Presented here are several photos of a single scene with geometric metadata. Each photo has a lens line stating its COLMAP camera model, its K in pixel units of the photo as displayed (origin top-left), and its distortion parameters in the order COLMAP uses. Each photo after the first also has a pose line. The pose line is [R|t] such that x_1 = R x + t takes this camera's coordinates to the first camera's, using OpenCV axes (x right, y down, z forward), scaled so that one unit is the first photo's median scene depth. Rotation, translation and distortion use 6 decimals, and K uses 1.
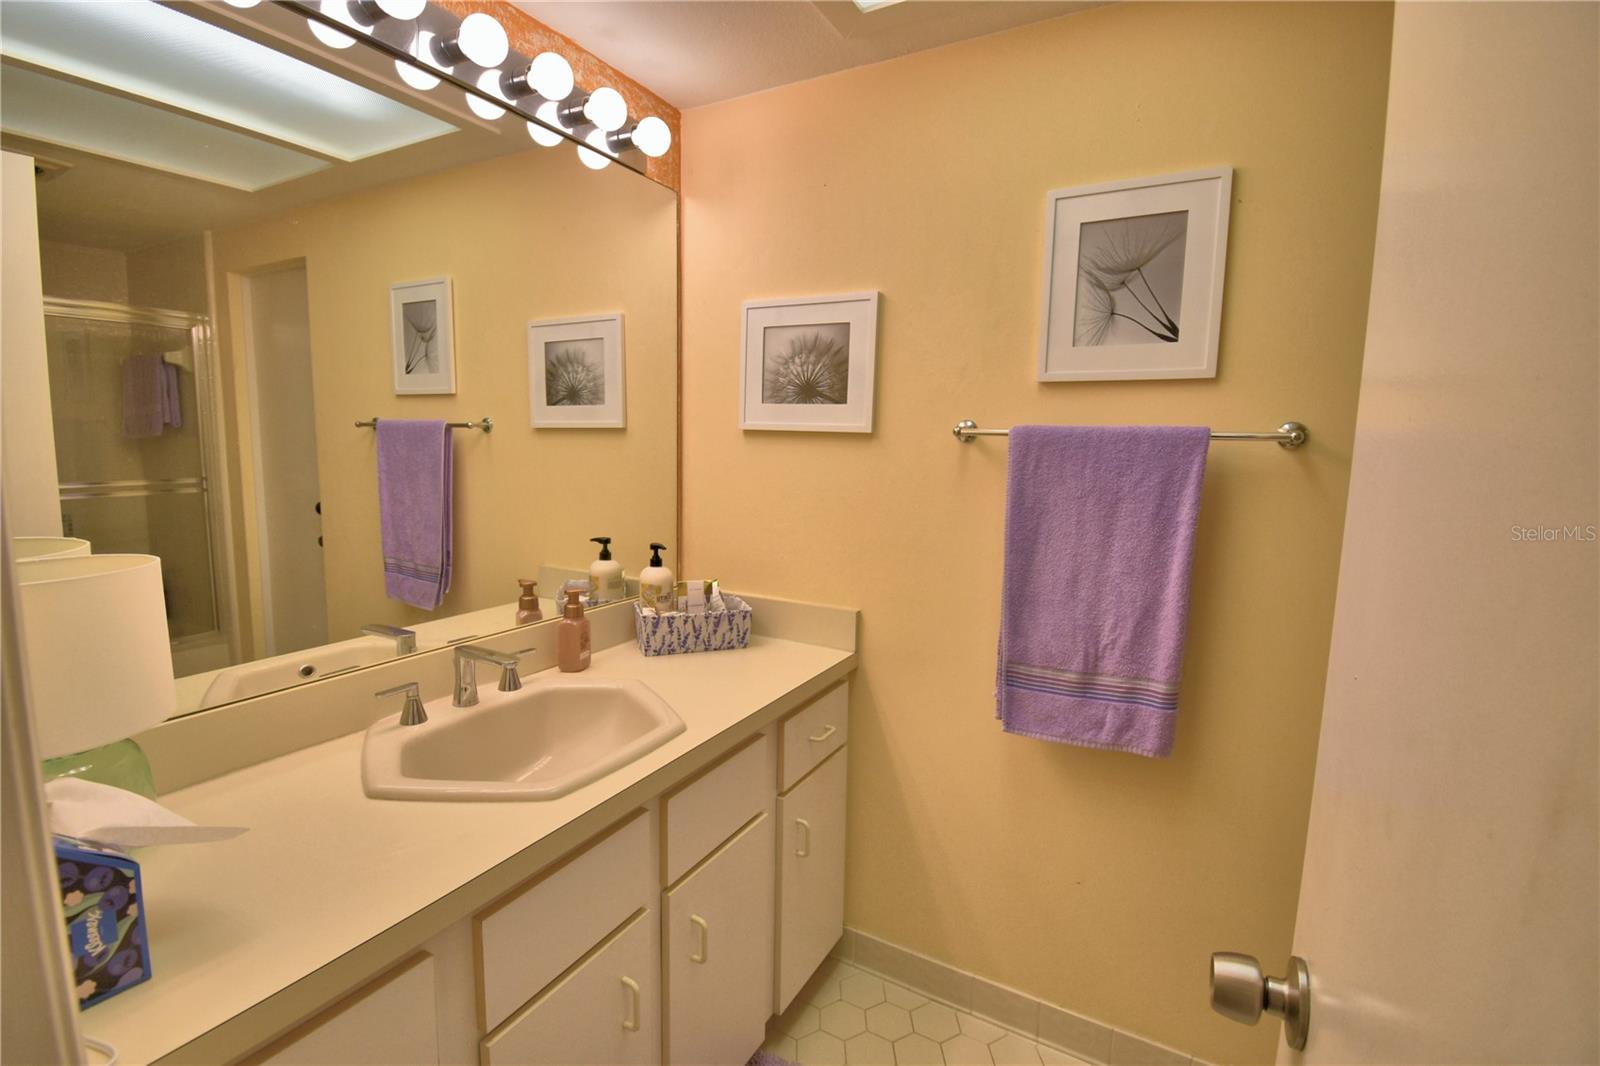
lens RADIAL K [[702.0, 0, 809.0], [0, 702.0, 532.7], [0, 0, 1]] dist [0.008066, -0.010210]
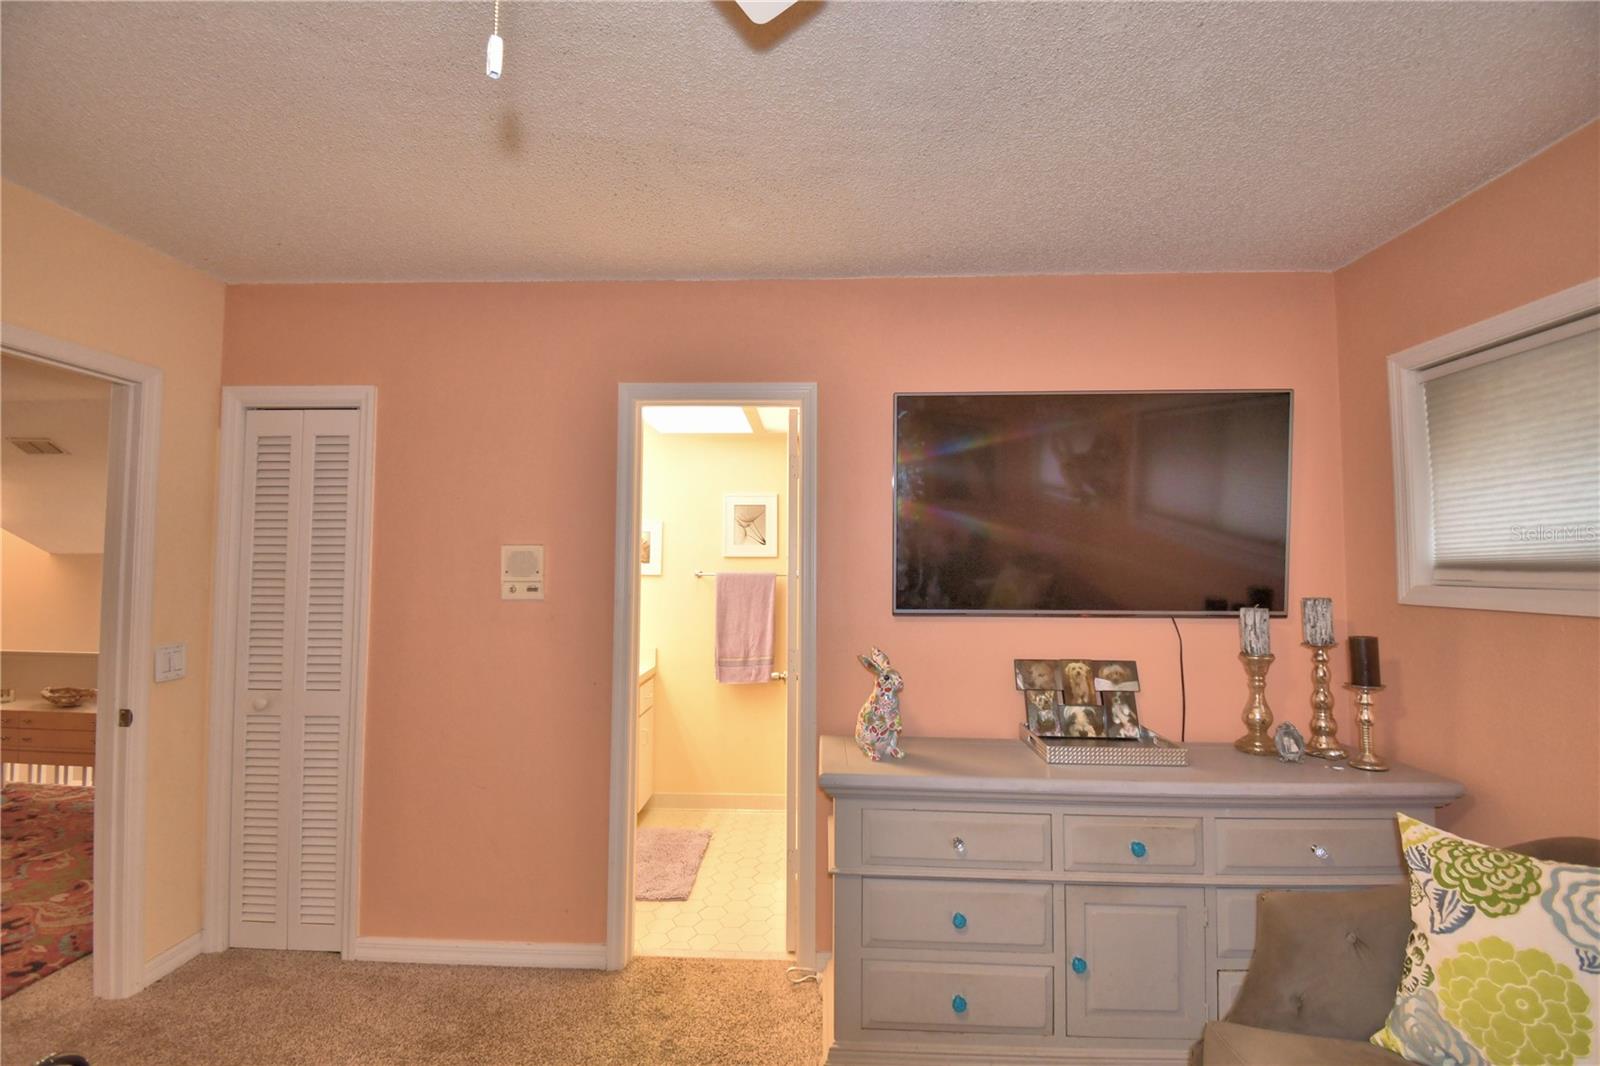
lens RADIAL K [[715.9, 0, 792.9], [0, 715.9, 528.7], [0, 0, 1]] dist [-0.010359, -0.002781]
pose [[0.888979, 0.008630, 0.457866, -0.791131], [0.071708, 0.984866, -0.157789, 0.160055], [-0.452298, 0.173104, 0.874906, -1.774187]]
